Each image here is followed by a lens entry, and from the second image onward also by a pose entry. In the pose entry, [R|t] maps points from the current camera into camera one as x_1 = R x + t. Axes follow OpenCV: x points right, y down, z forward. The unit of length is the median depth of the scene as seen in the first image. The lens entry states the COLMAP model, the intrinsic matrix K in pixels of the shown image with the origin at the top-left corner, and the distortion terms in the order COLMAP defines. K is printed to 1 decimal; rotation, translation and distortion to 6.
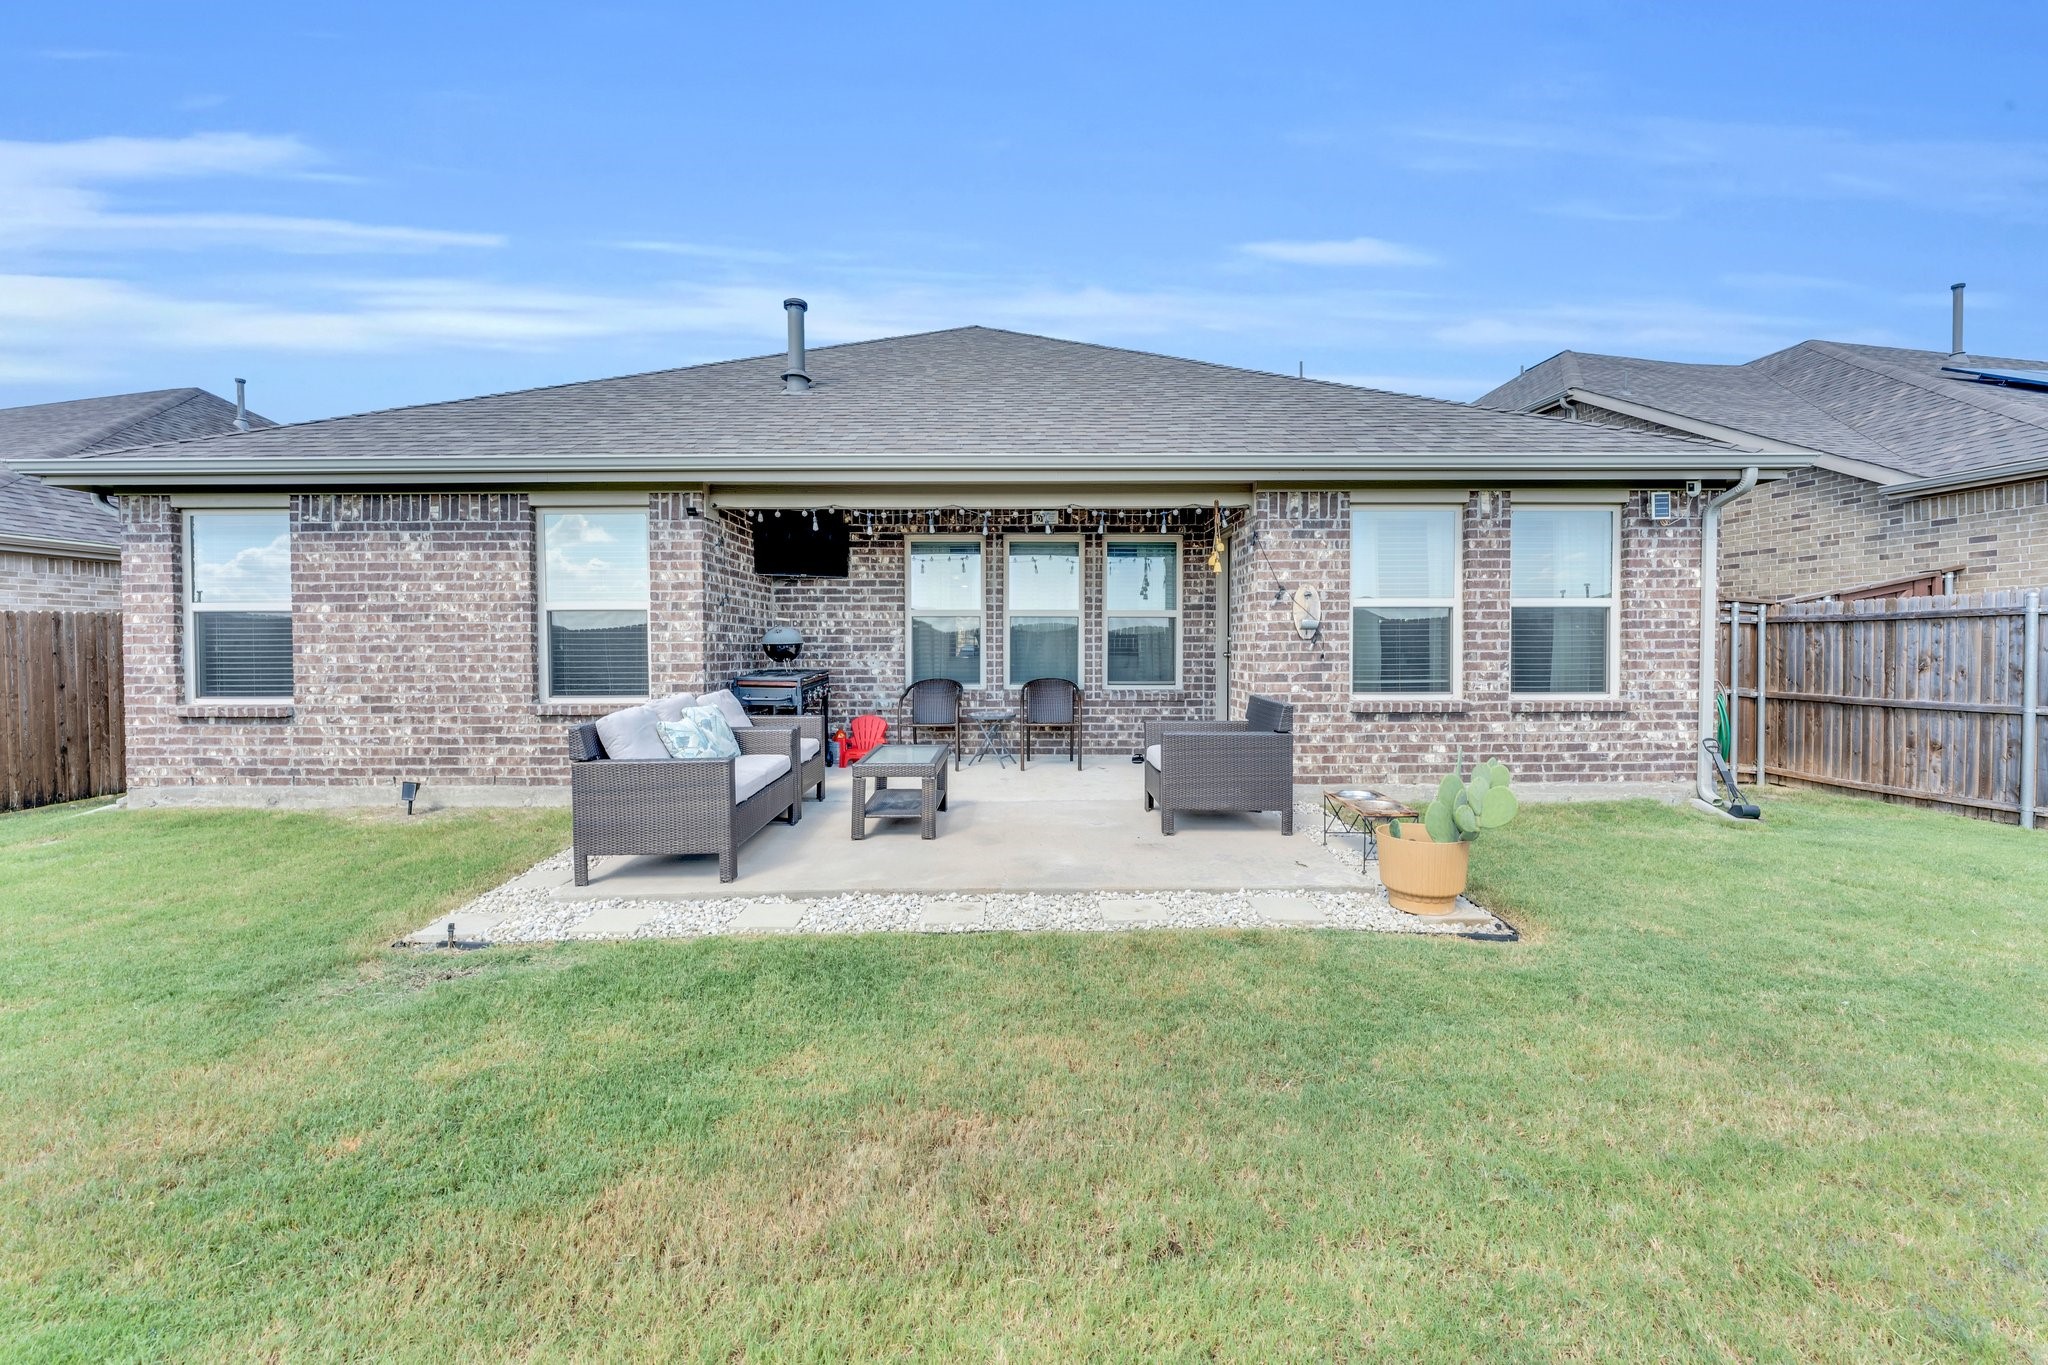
lens RADIAL K [[834.7, 0, 1024.0], [0, 834.7, 686.2], [0, 0, 1]] dist [-0.008854, 0.000118]
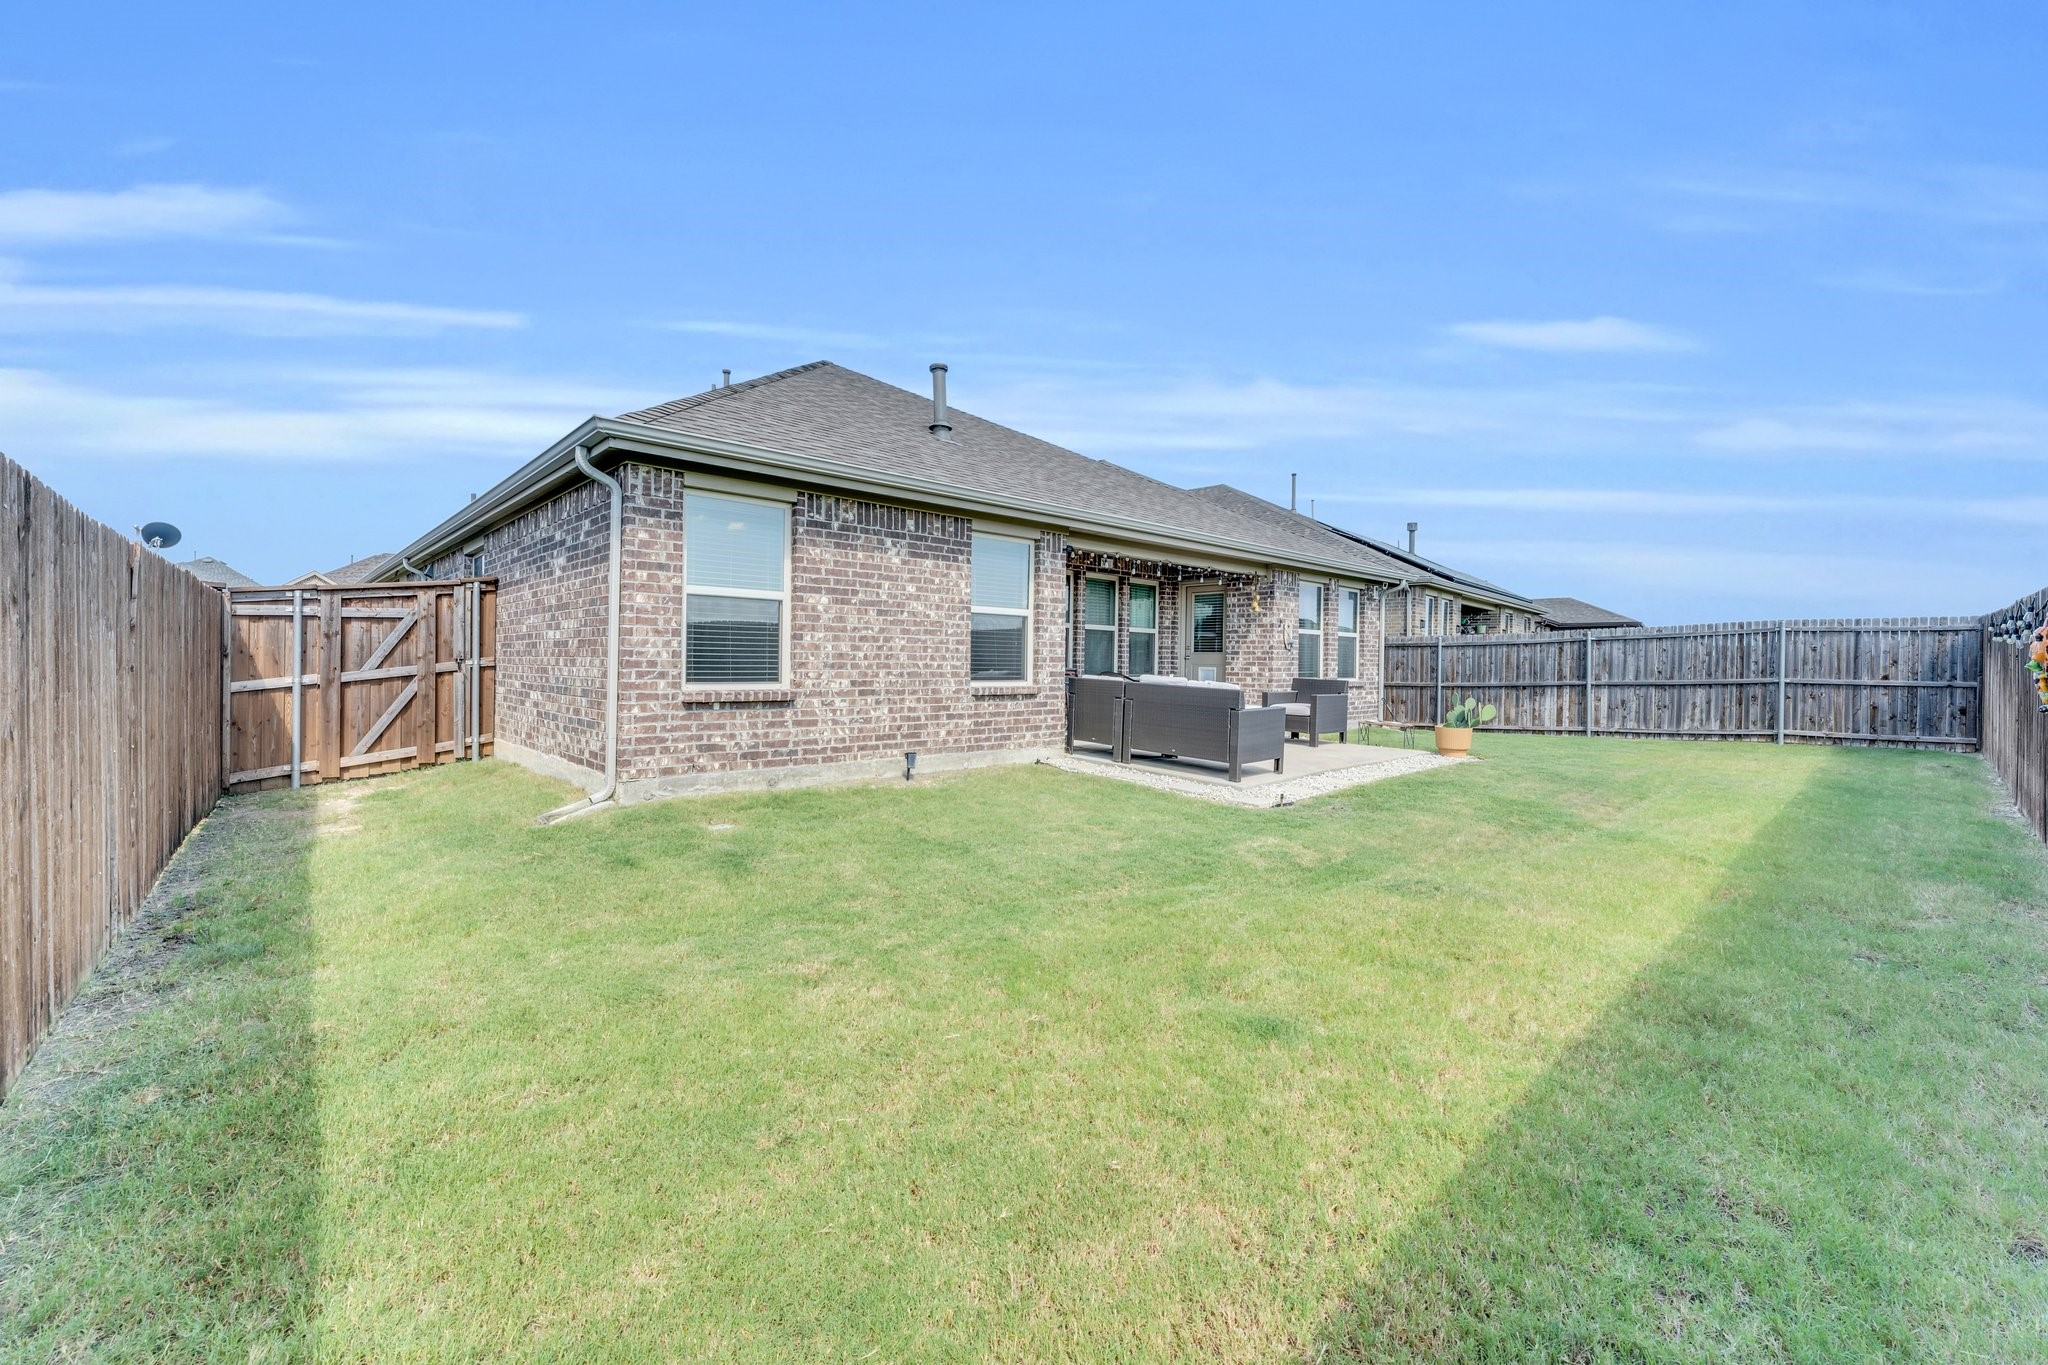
lens RADIAL K [[834.7, 0, 1021.2], [0, 834.7, 673.9], [0, 0, 1]] dist [-0.008854, 0.000118]
pose [[0.733351, 0.003414, 0.679842, -1.391951], [-0.002100, 0.999994, -0.002757, 0.005273], [-0.679848, 0.000594, 0.733353, 0.023166]]
